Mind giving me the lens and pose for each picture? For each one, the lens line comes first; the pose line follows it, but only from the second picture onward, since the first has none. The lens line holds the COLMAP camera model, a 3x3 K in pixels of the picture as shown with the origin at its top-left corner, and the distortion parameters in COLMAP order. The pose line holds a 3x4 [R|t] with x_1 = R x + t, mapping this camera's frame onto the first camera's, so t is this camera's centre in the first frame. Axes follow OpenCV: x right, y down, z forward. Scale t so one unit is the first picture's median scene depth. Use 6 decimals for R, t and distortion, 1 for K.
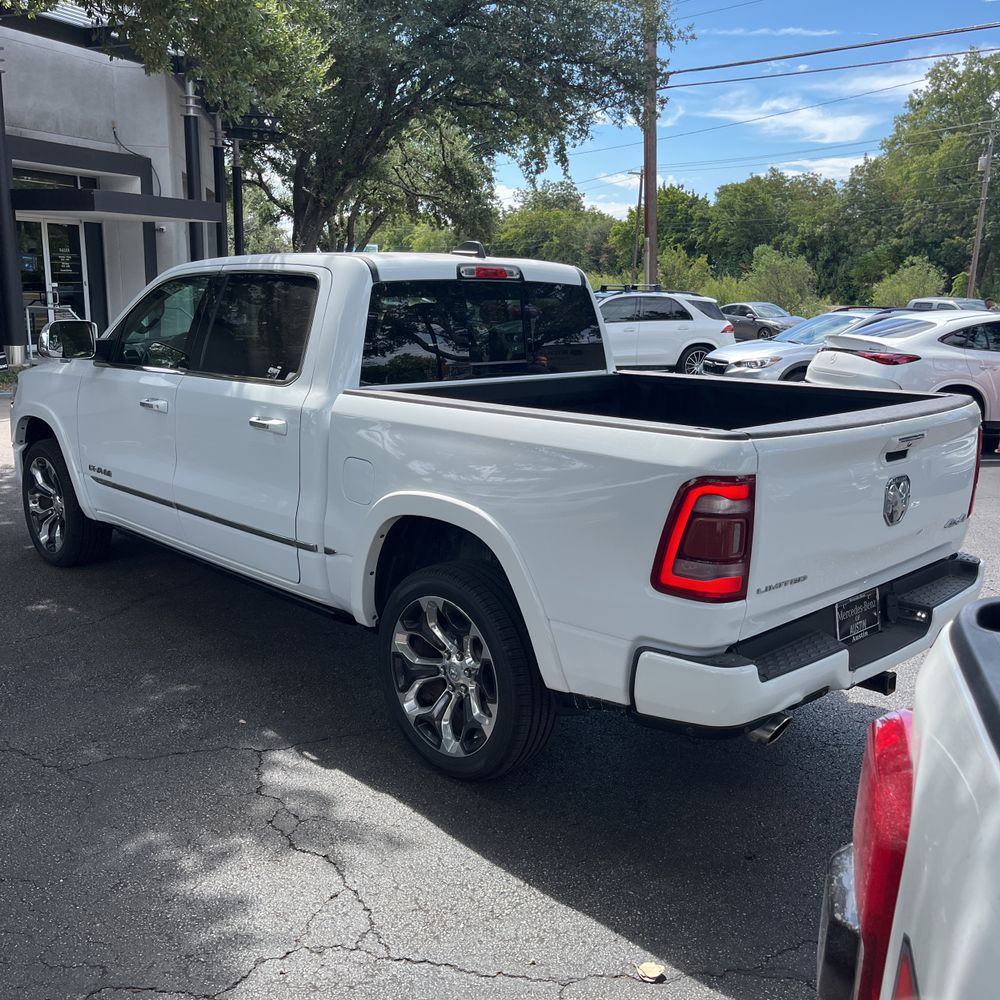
lens RADIAL K [[997.6, 0, 500.0], [0, 997.6, 500.0], [0, 0, 1]] dist [0.058793, -0.078065]
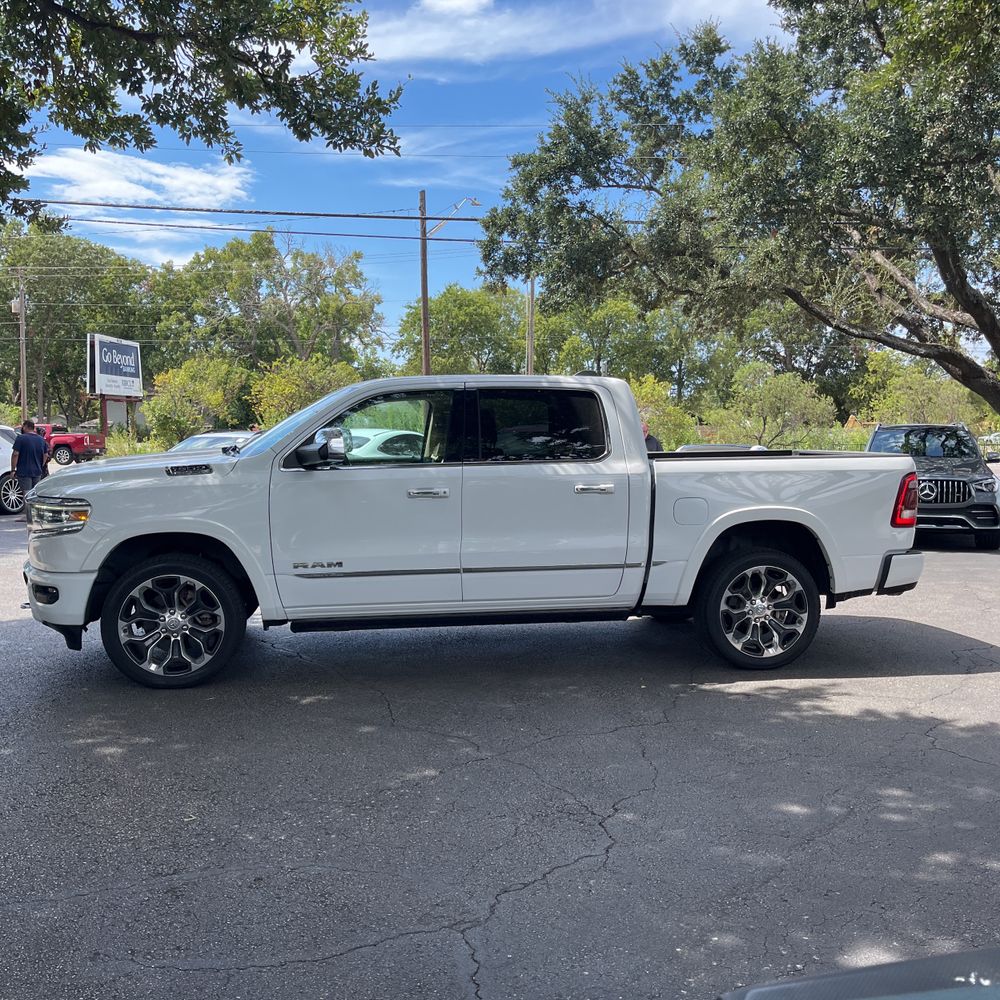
lens RADIAL K [[997.6, 0, 500.0], [0, 997.6, 500.0], [0, 0, 1]] dist [0.058793, -0.078065]
pose [[0.576767, -0.073049, 0.813636, -1.495074], [0.179423, 0.983001, -0.038934, -0.027671], [-0.796961, 0.168440, 0.580070, 0.266198]]
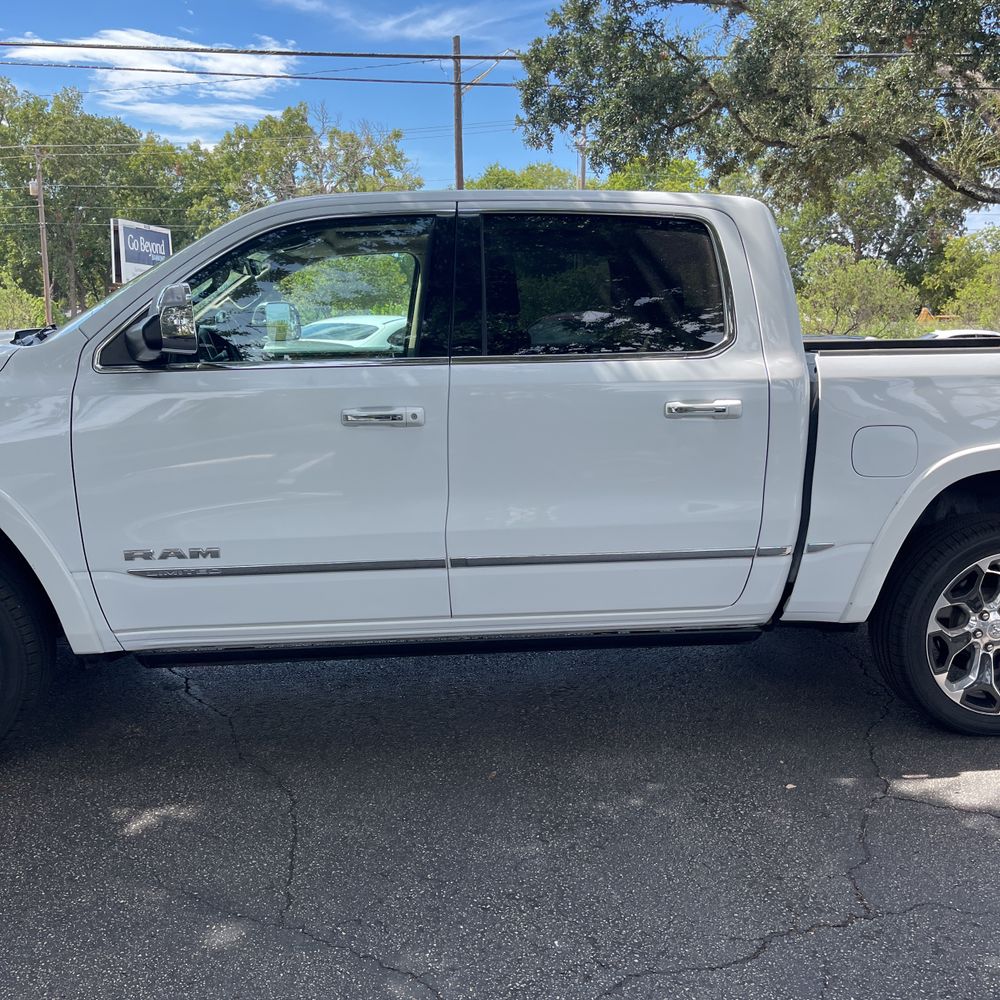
lens RADIAL K [[1008.6, 0, 505.1], [0, 1008.6, 501.0], [0, 0, 1]] dist [0.001021, -0.002153]
pose [[0.610341, -0.151739, 0.777469, -0.932916], [0.172750, 0.983355, 0.056306, -0.075627], [-0.773072, 0.099942, 0.626395, 0.639171]]
